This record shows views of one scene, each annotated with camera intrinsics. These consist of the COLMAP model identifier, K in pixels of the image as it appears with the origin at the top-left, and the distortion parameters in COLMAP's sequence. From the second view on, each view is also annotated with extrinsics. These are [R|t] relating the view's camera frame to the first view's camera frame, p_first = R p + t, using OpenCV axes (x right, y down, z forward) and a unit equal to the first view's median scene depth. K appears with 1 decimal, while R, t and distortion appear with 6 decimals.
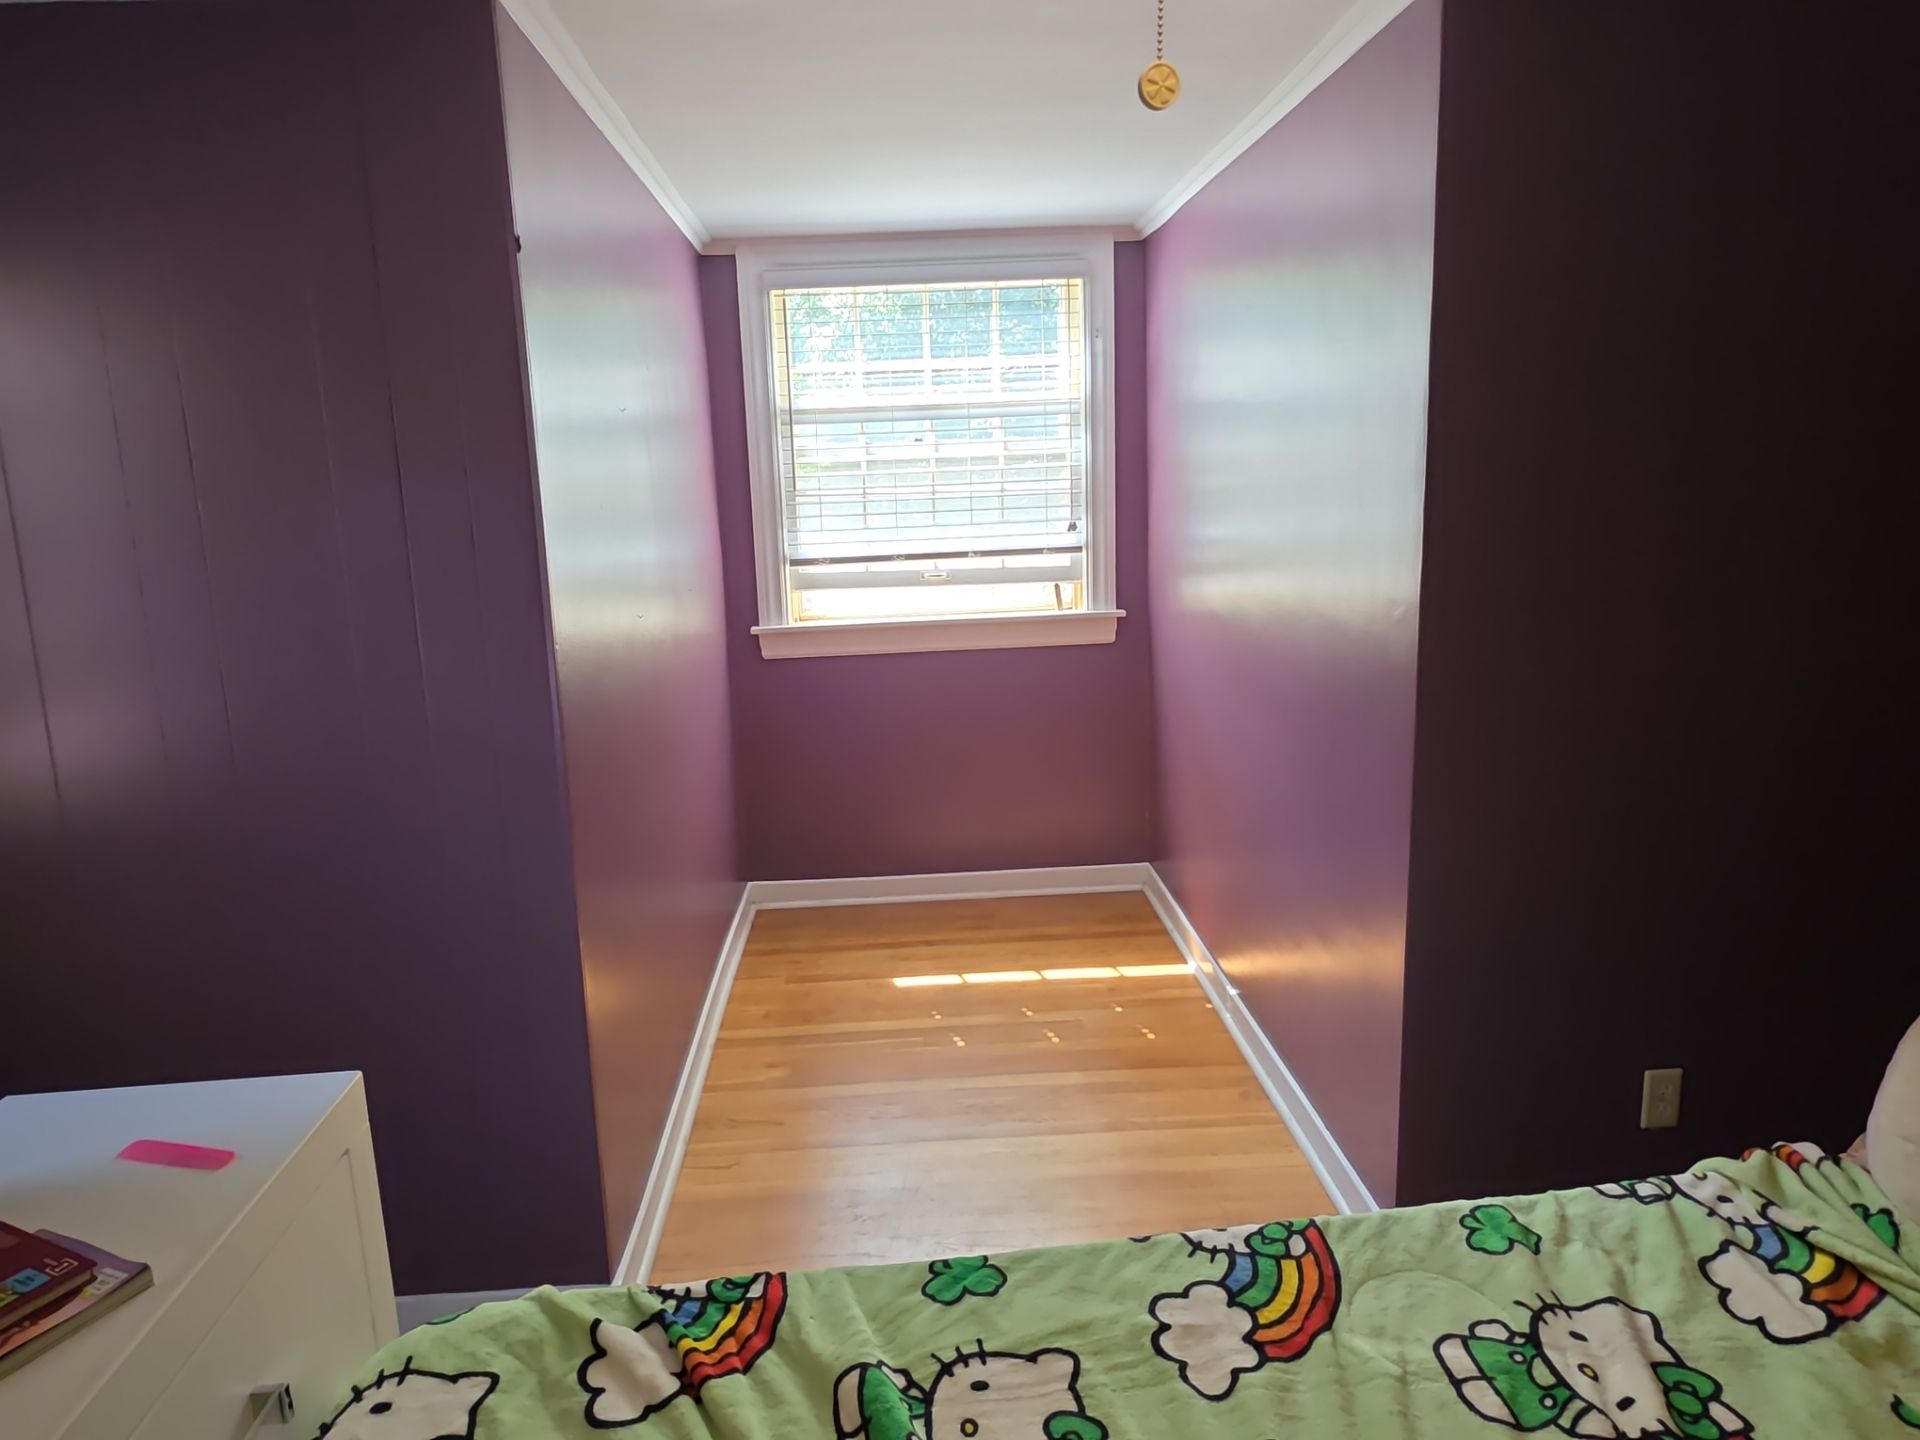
lens RADIAL K [[1223.7, 0, 934.1], [0, 1223.7, 713.3], [0, 0, 1]] dist [-0.001622, -0.002110]
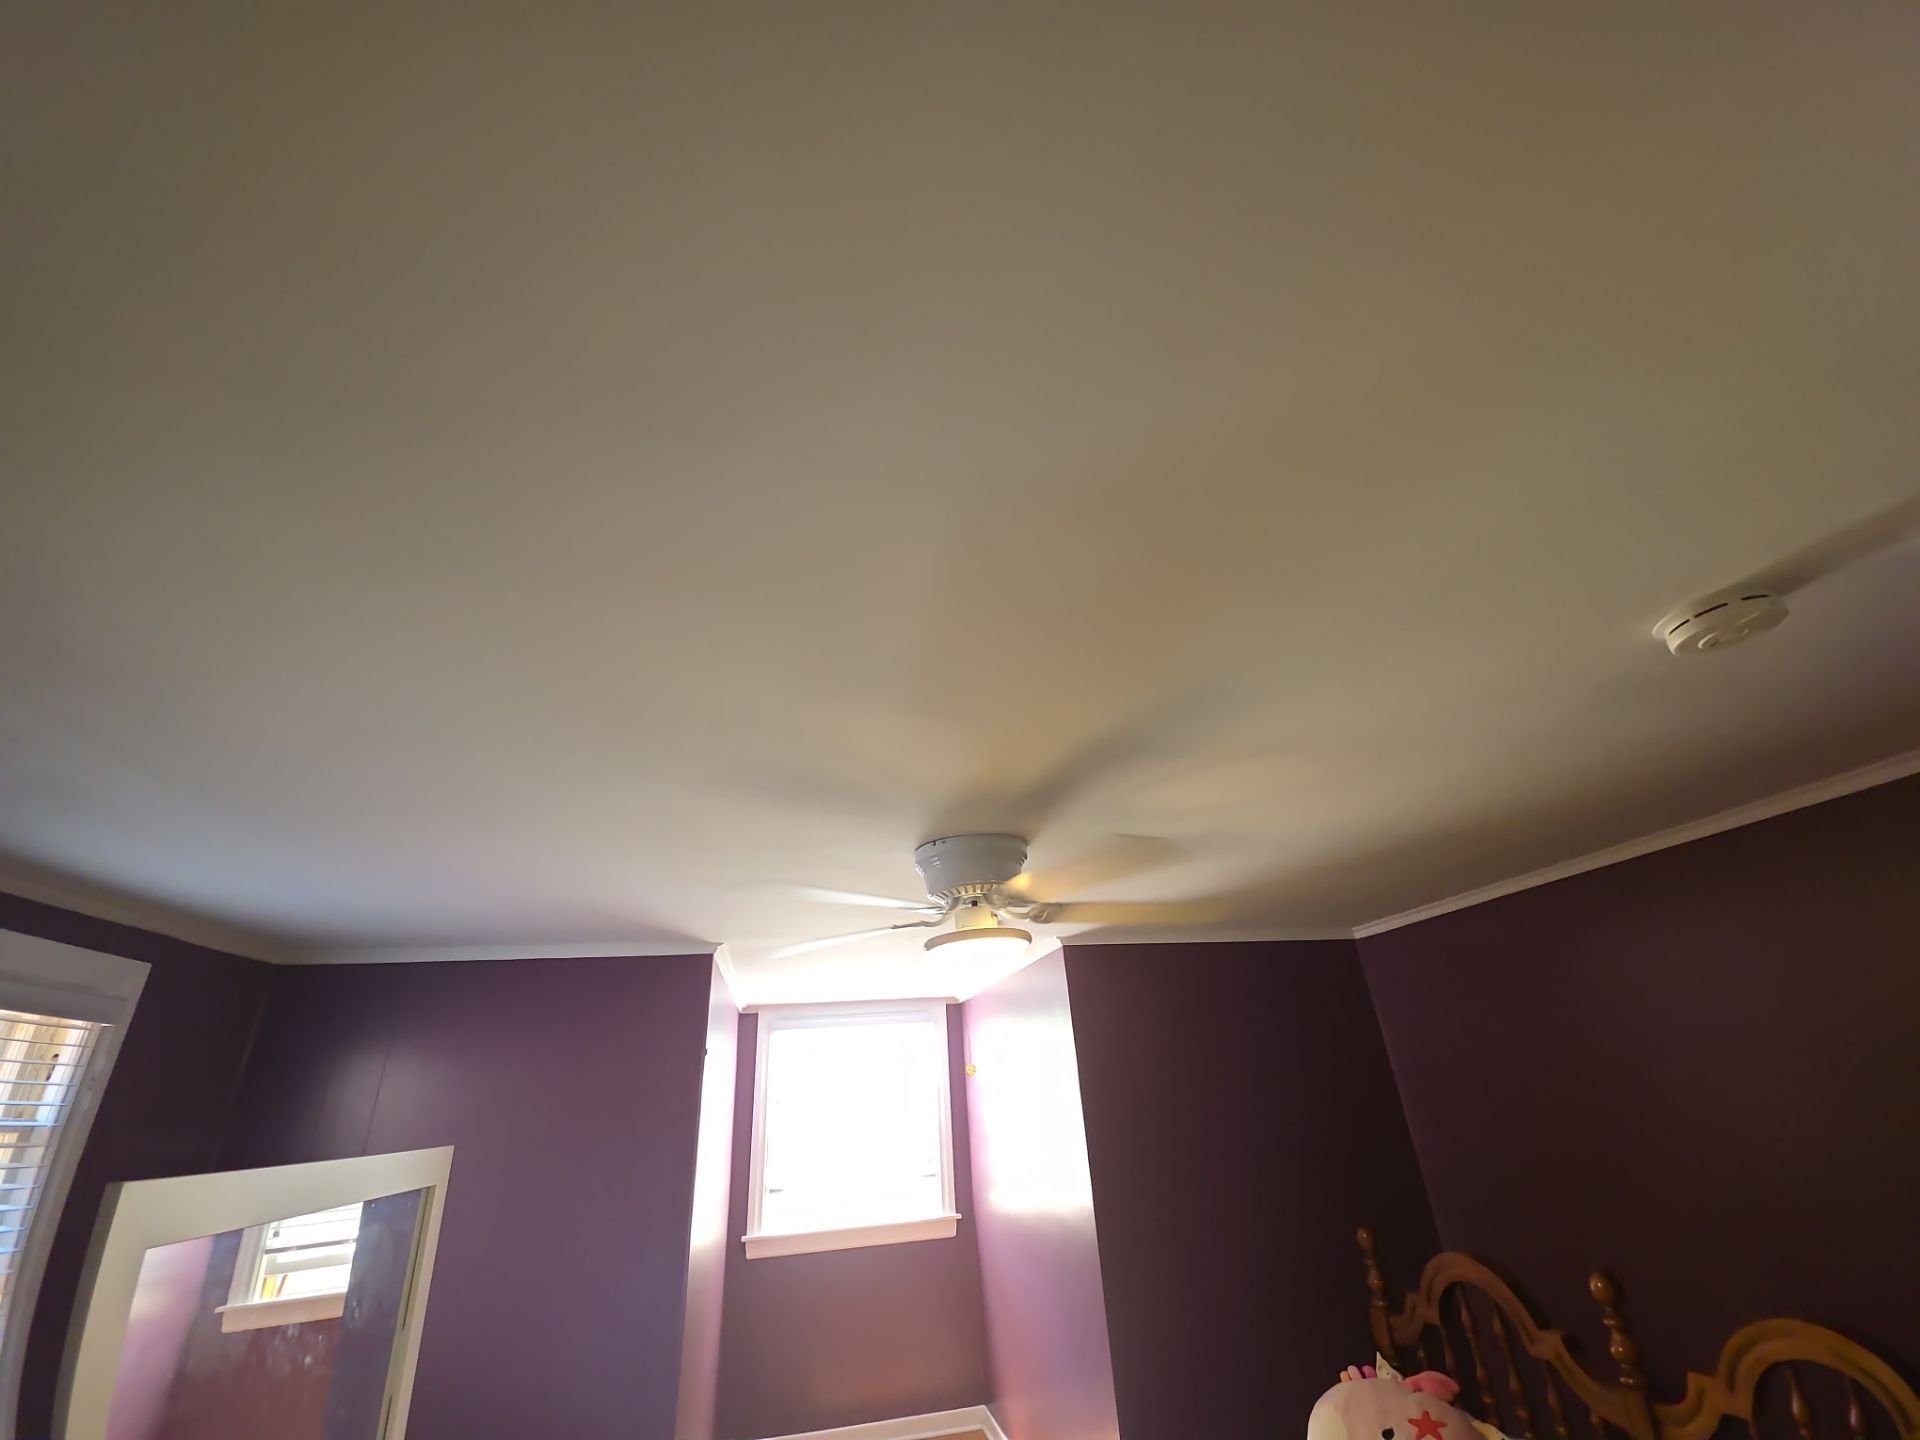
lens RADIAL K [[759.6, 0, 955.2], [0, 759.6, 729.8], [0, 0, 1]] dist [0.008106, -0.006872]
pose [[0.987479, 0.046932, 0.150606, -0.147387], [0.053192, 0.799743, -0.597982, 0.039905], [-0.148510, 0.598506, 0.787233, -0.837151]]
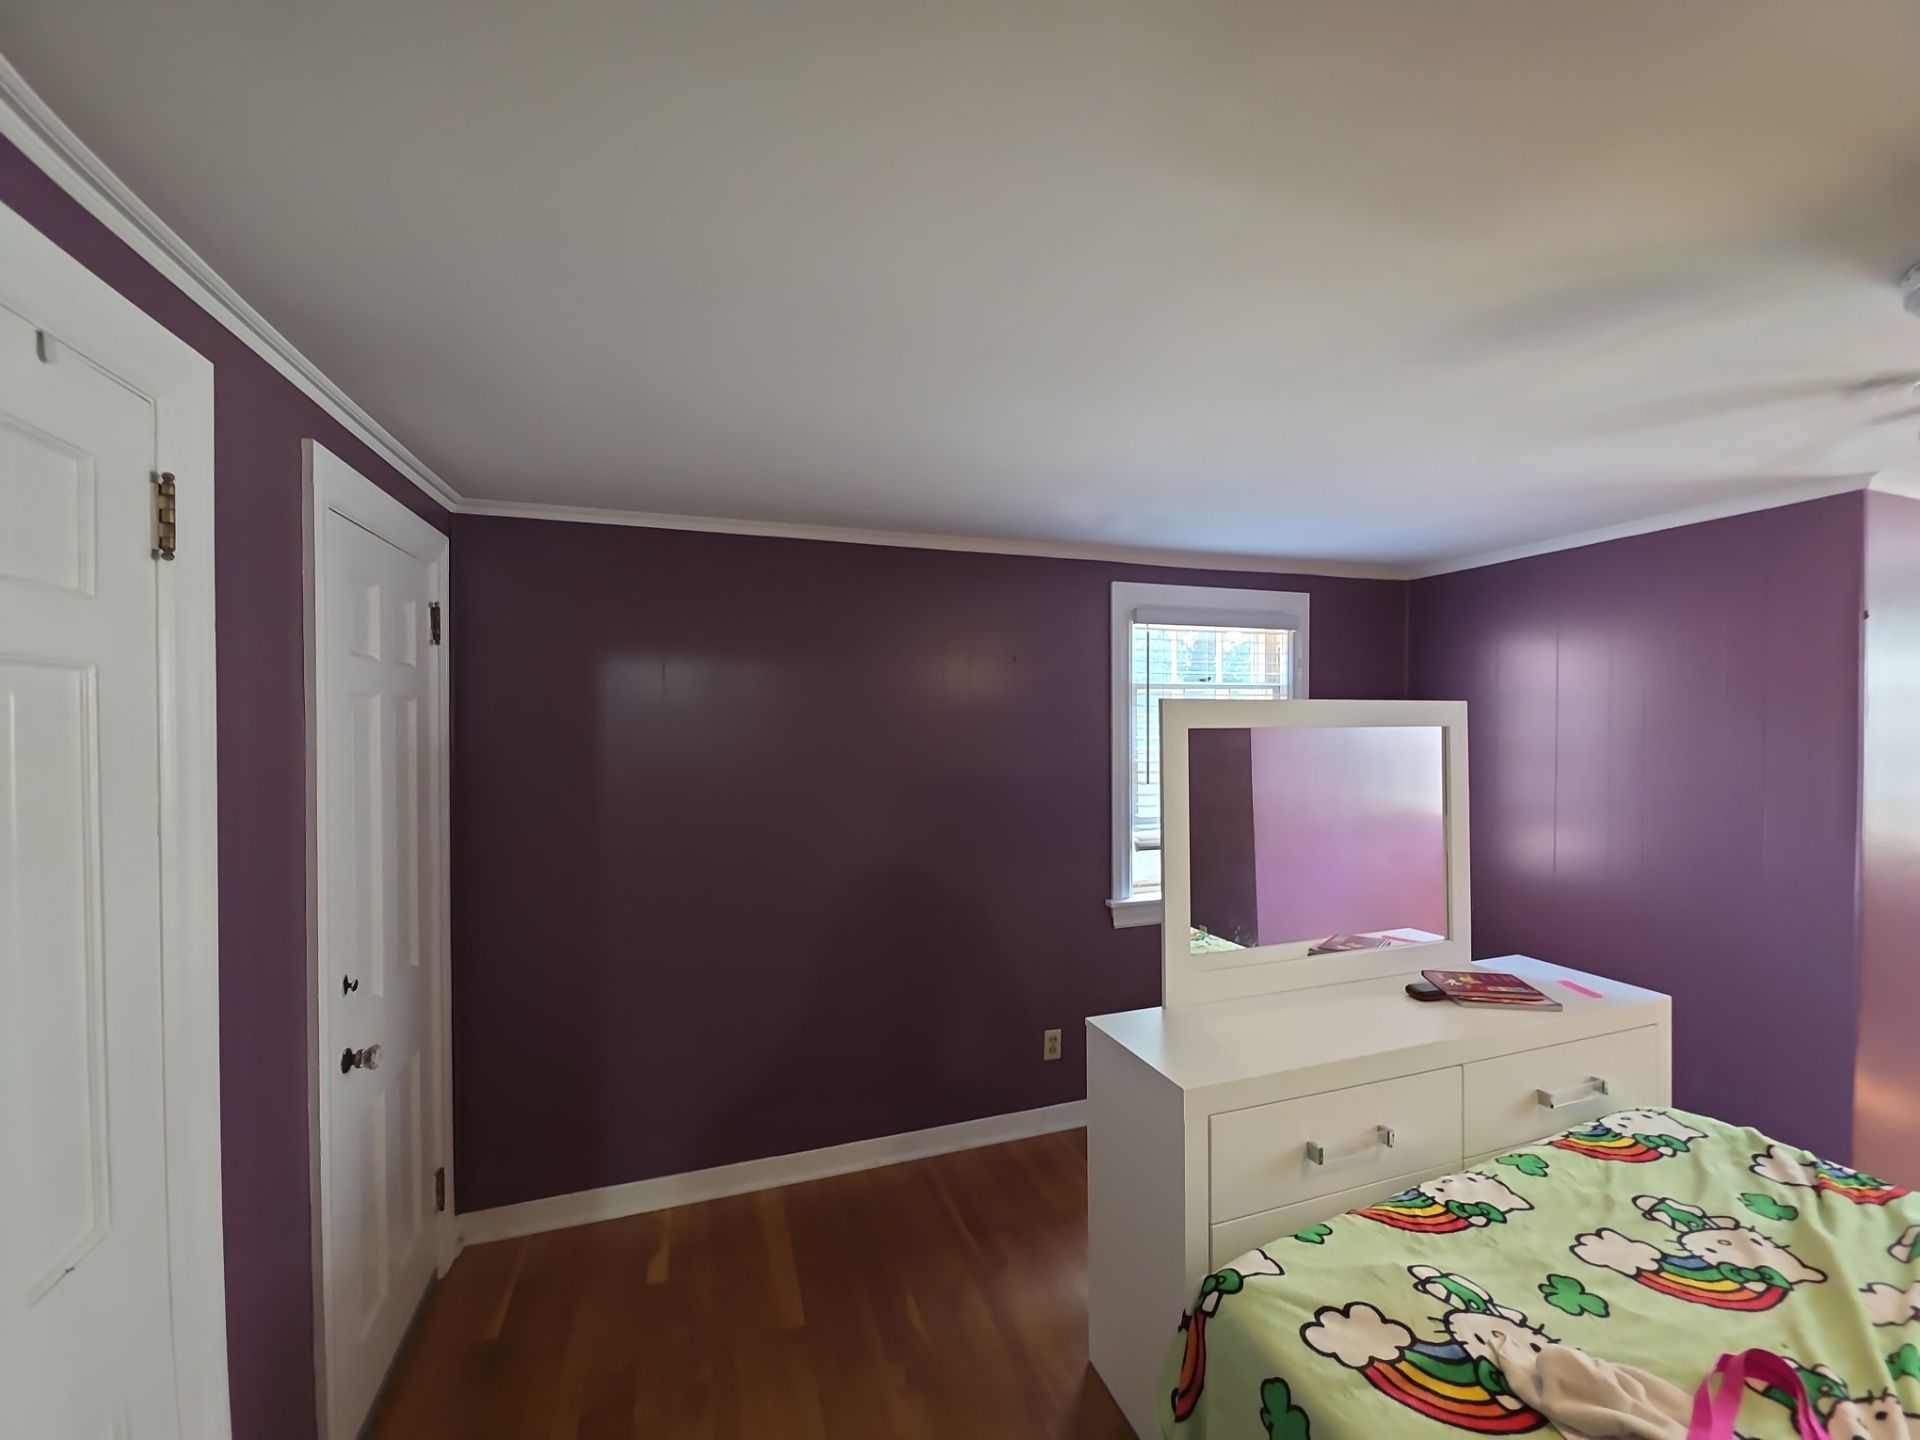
lens RADIAL K [[759.6, 0, 955.2], [0, 759.6, 729.8], [0, 0, 1]] dist [0.008106, -0.006872]
pose [[0.267912, 0.044789, -0.962402, 0.517519], [-0.191239, 0.981514, -0.007558, 0.069707], [0.944273, 0.186074, 0.271525, -0.738528]]
